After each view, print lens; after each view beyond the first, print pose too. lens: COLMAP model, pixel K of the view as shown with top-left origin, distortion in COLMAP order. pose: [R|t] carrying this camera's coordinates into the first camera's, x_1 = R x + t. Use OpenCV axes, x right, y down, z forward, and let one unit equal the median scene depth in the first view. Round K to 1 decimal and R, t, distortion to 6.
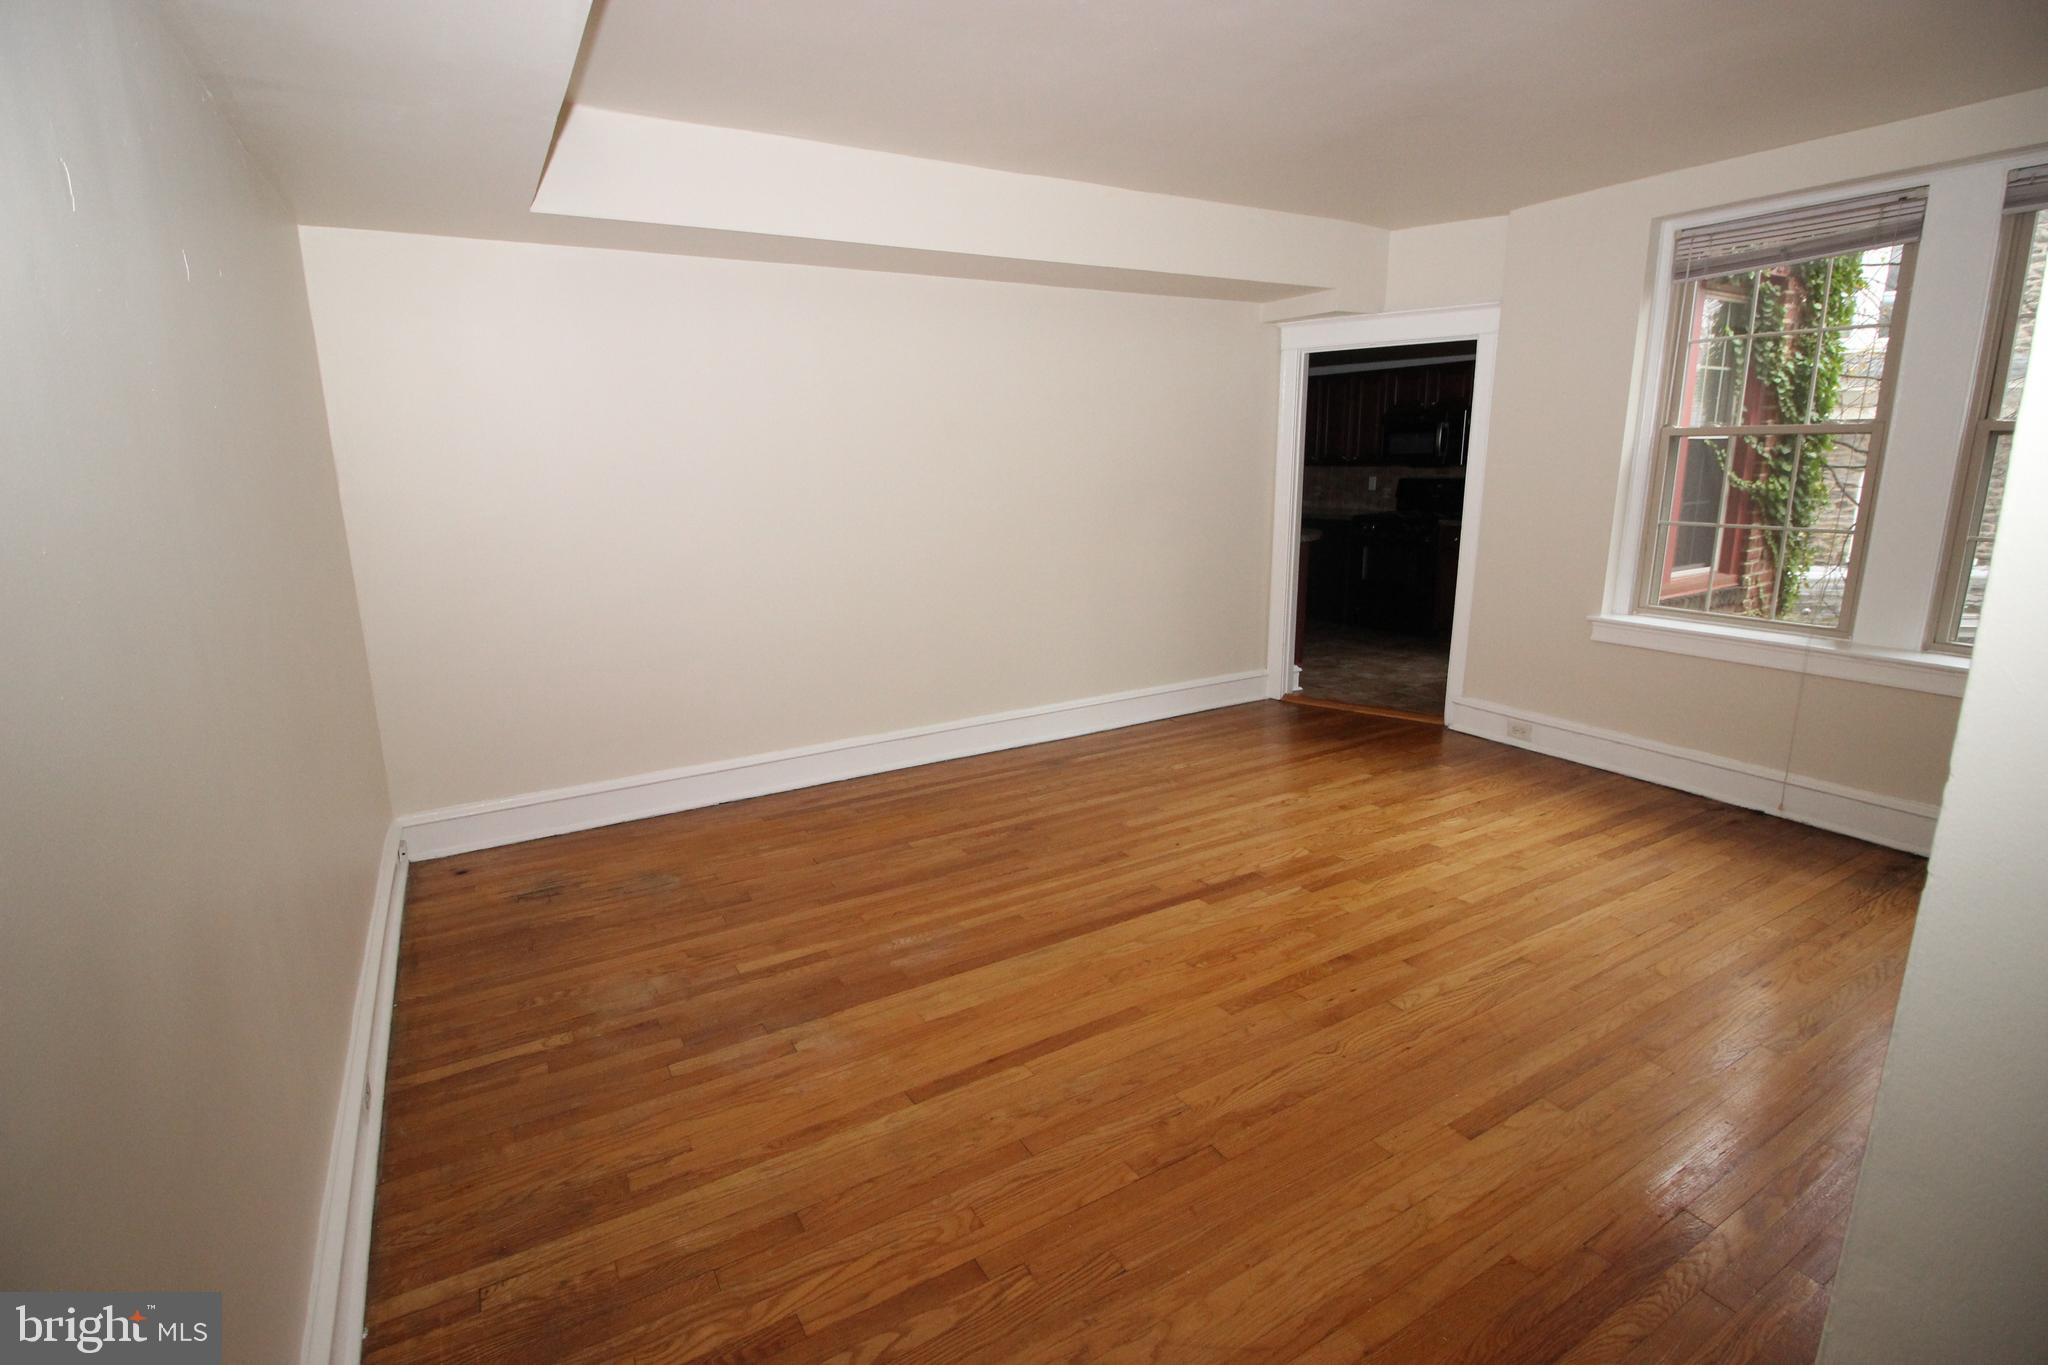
lens RADIAL K [[951.1, 0, 1013.6], [0, 951.1, 675.6], [0, 0, 1]] dist [0.000238, -0.011158]
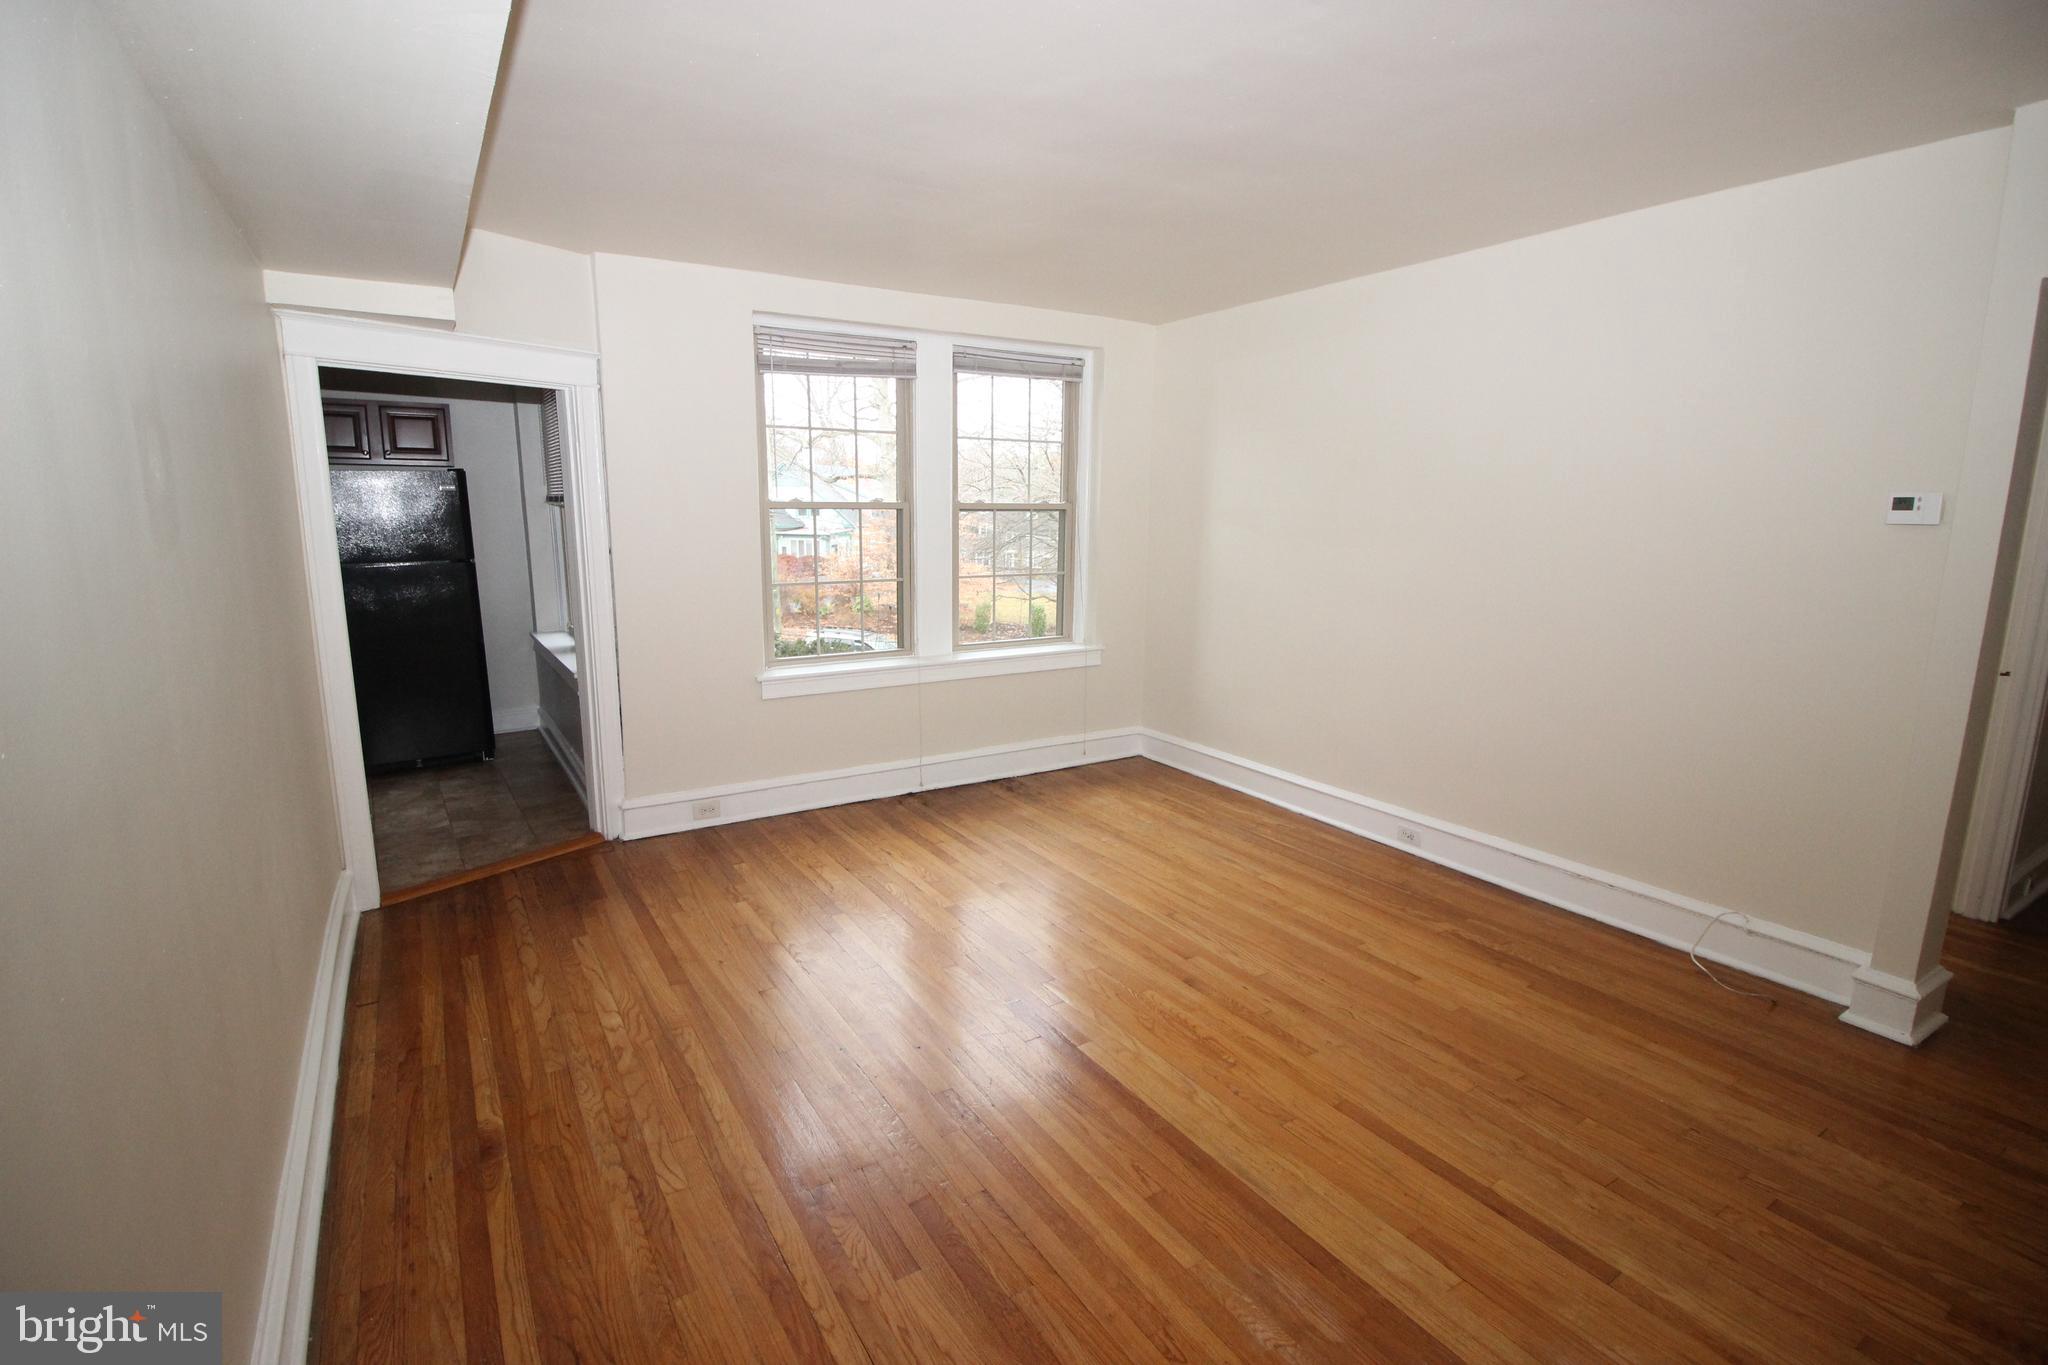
lens RADIAL K [[948.9, 0, 1015.4], [0, 948.9, 680.7], [0, 0, 1]] dist [0.000419, -0.010934]
pose [[-0.033582, -0.166603, 0.985452, -0.520065], [0.220528, 0.960470, 0.169895, -0.210086], [-0.974802, 0.223025, 0.004487, 0.866922]]
